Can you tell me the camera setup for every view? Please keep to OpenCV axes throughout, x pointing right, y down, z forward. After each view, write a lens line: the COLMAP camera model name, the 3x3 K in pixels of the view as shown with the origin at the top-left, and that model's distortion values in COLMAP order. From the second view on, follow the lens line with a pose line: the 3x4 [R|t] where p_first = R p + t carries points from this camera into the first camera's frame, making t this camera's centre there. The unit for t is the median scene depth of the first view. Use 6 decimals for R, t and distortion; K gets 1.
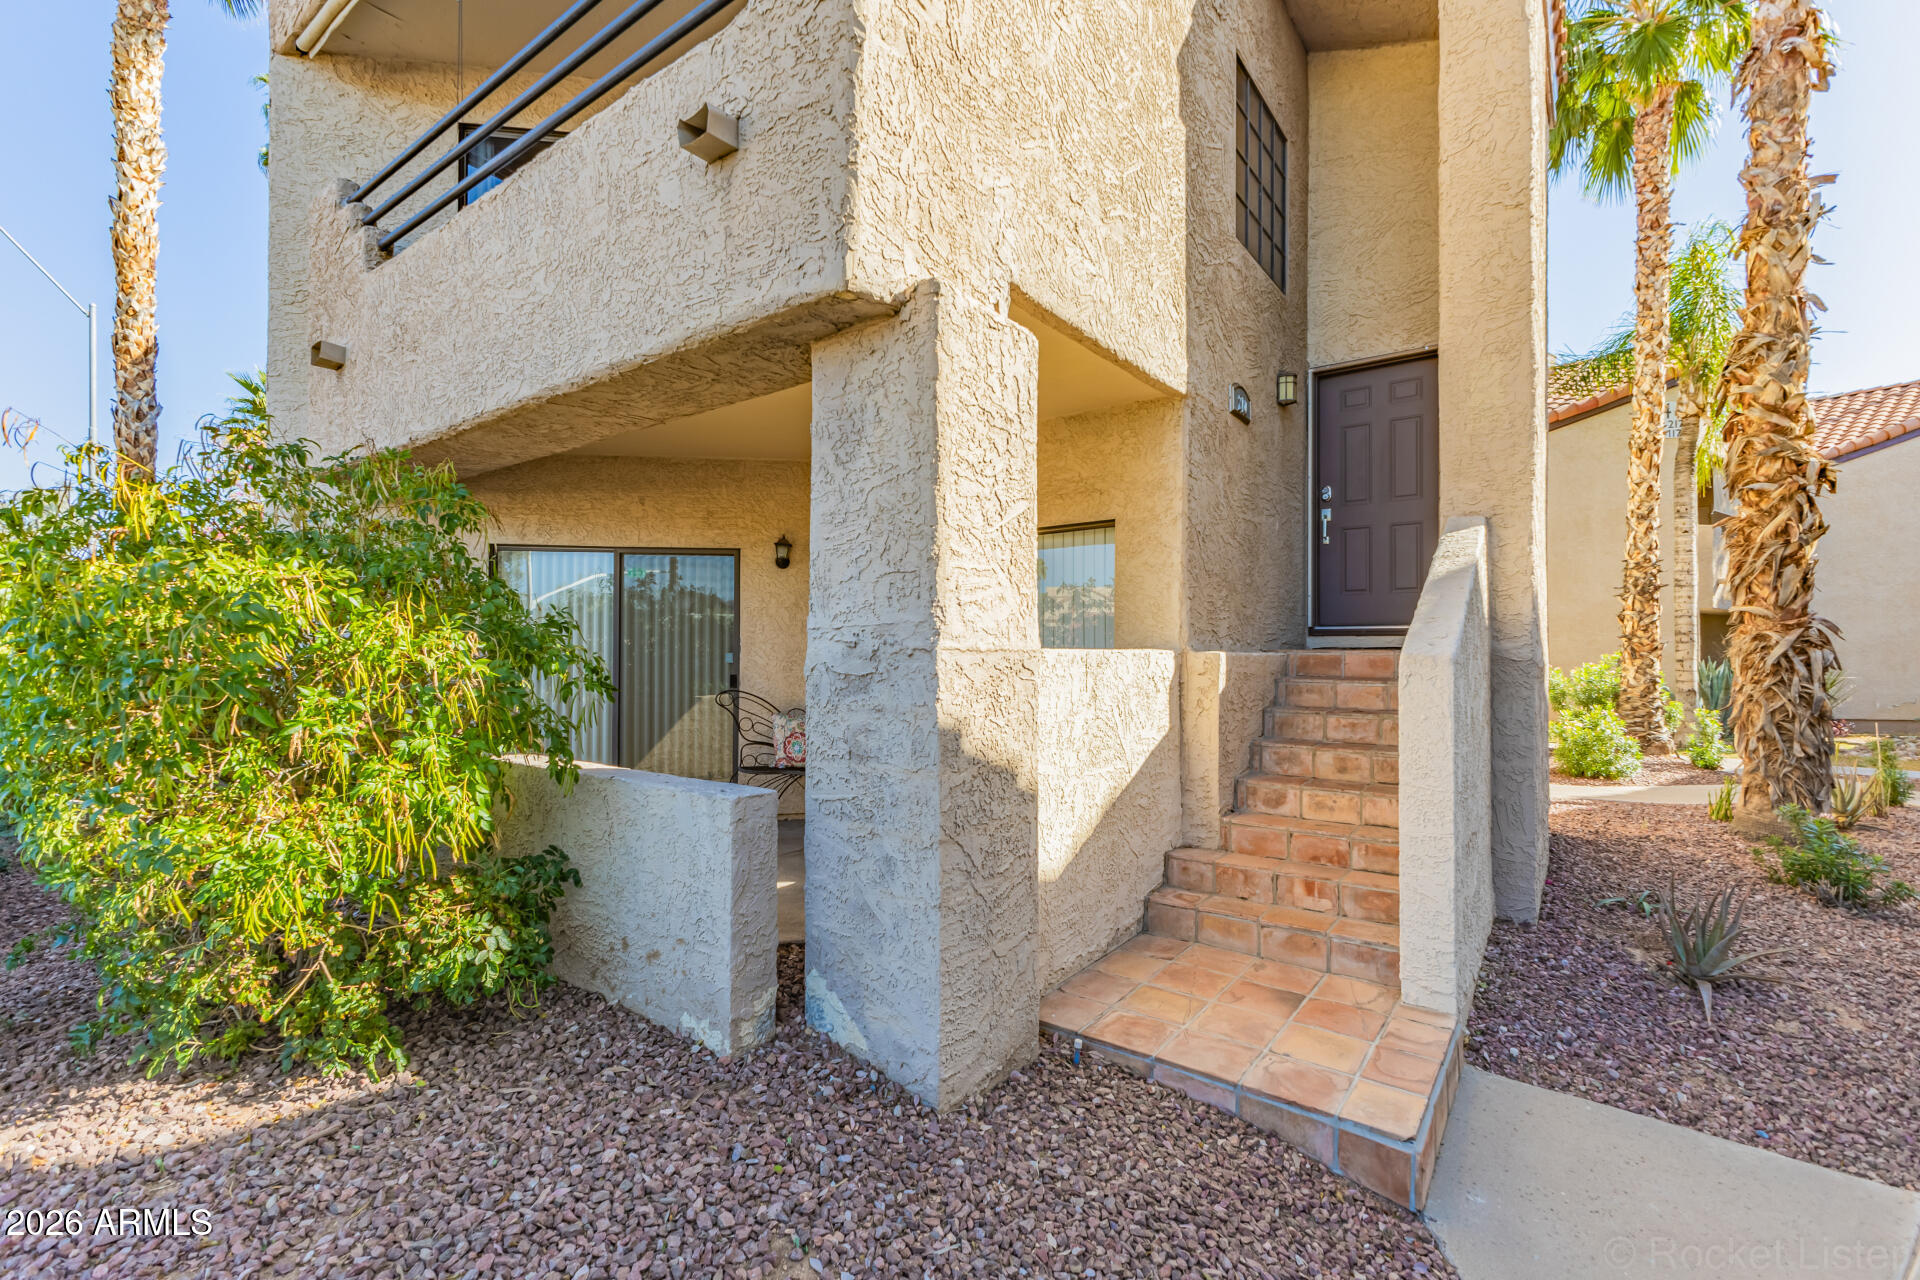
lens RADIAL K [[843.2, 0, 960.7], [0, 843.2, 640.7], [0, 0, 1]] dist [0.020026, -0.004885]
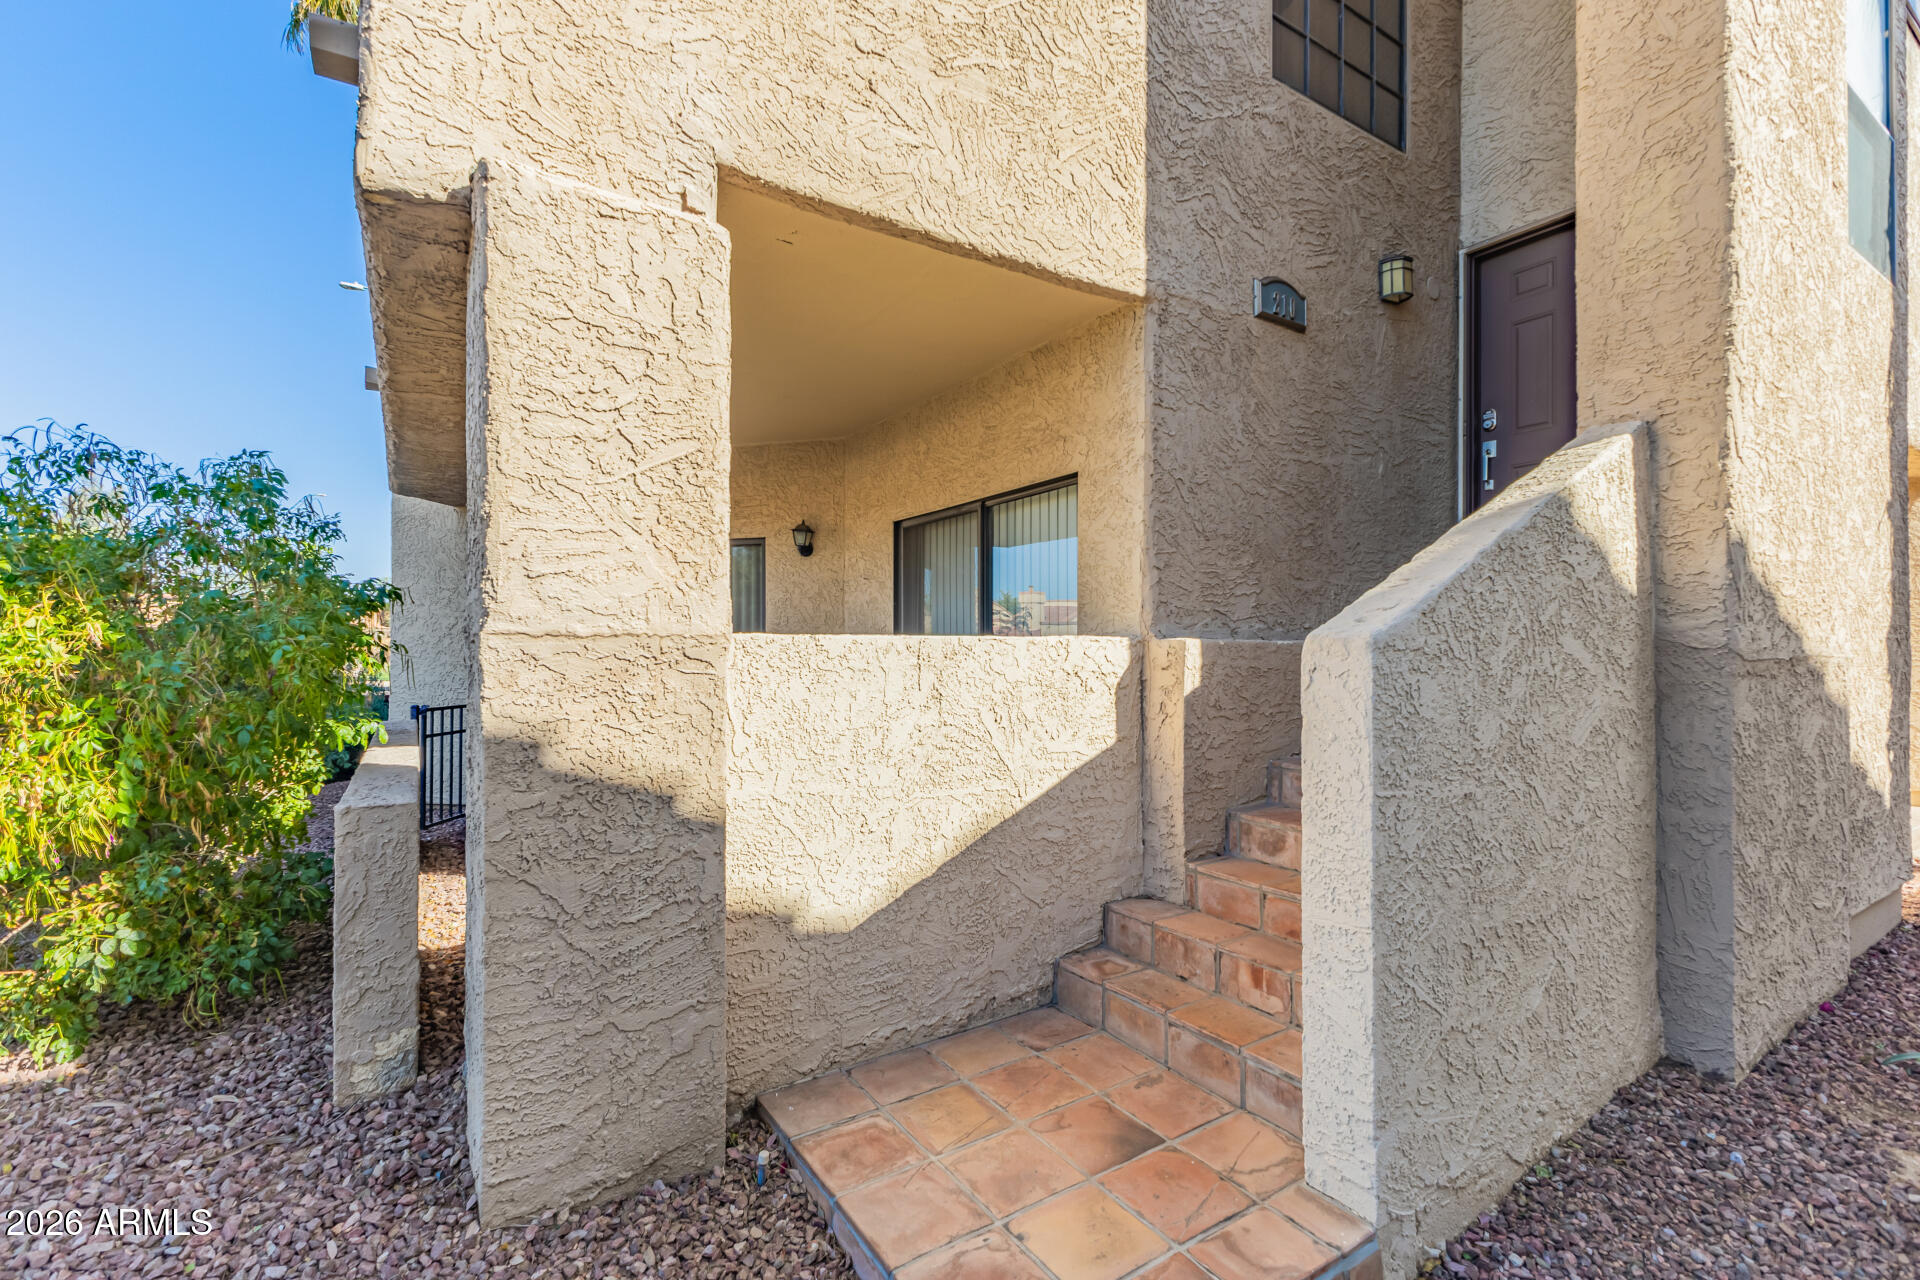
lens RADIAL K [[843.2, 0, 958.2], [0, 843.2, 645.8], [0, 0, 1]] dist [0.020026, -0.004885]
pose [[0.937632, -0.006944, -0.347559, 0.403671], [0.010628, 0.999906, 0.008694, 0.011683], [0.347466, -0.011846, 0.937618, 0.254978]]
